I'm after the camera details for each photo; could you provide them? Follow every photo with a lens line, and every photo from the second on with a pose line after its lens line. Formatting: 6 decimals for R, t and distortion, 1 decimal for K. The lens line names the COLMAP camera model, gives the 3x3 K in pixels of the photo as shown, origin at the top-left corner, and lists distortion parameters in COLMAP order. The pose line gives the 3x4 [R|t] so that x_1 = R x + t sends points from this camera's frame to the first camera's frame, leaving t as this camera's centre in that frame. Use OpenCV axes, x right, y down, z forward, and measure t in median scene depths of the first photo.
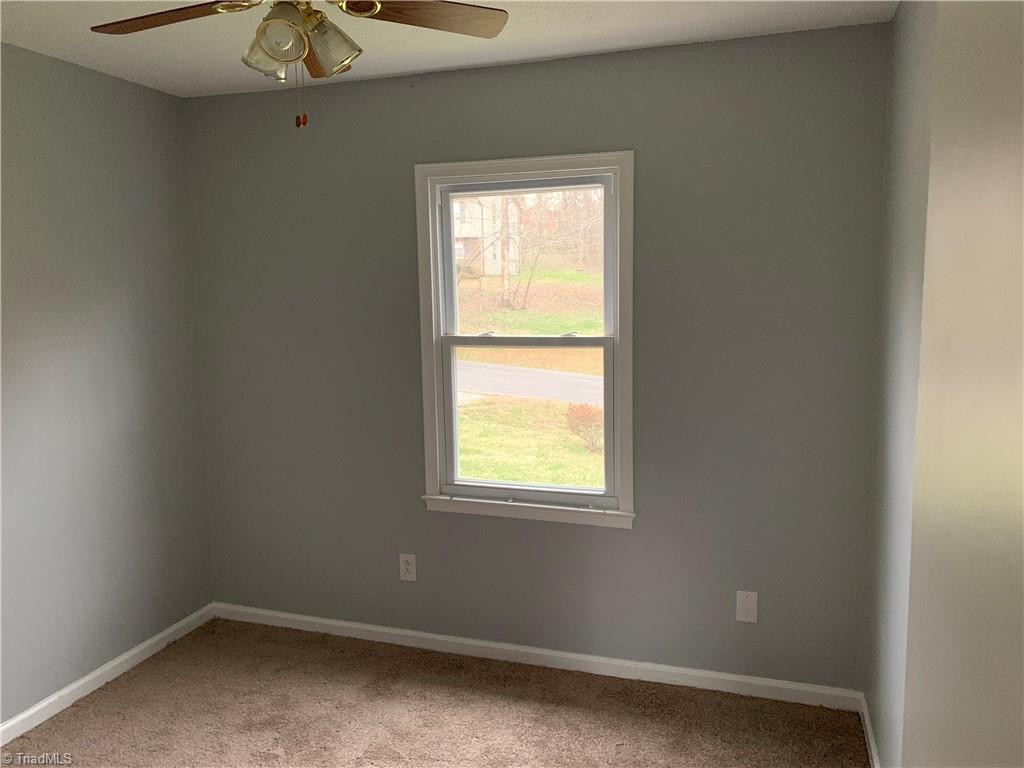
lens RADIAL K [[763.2, 0, 512.0], [0, 763.2, 384.0], [0, 0, 1]] dist [0.000478, 0.000213]
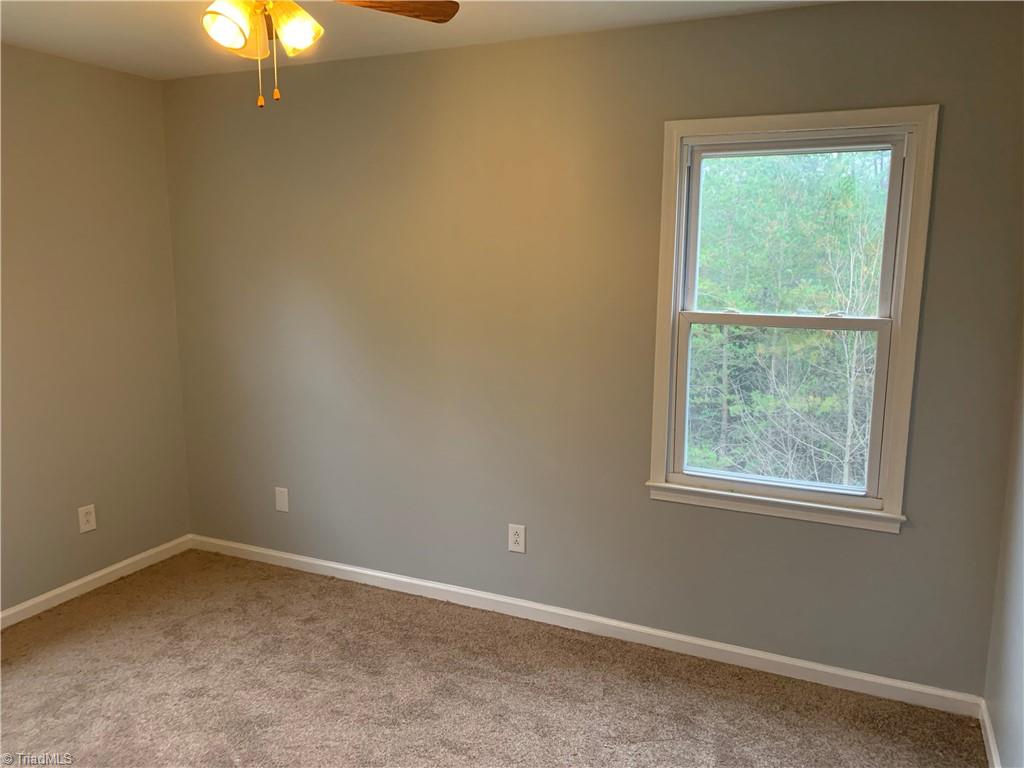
lens RADIAL K [[763.2, 0, 512.0], [0, 763.2, 384.0], [0, 0, 1]] dist [0.000478, 0.000213]
pose [[0.994329, 0.045354, -0.096189, -0.198506], [-0.041473, 0.998258, 0.041971, -0.005650], [0.097925, -0.037744, 0.994478, 0.062792]]
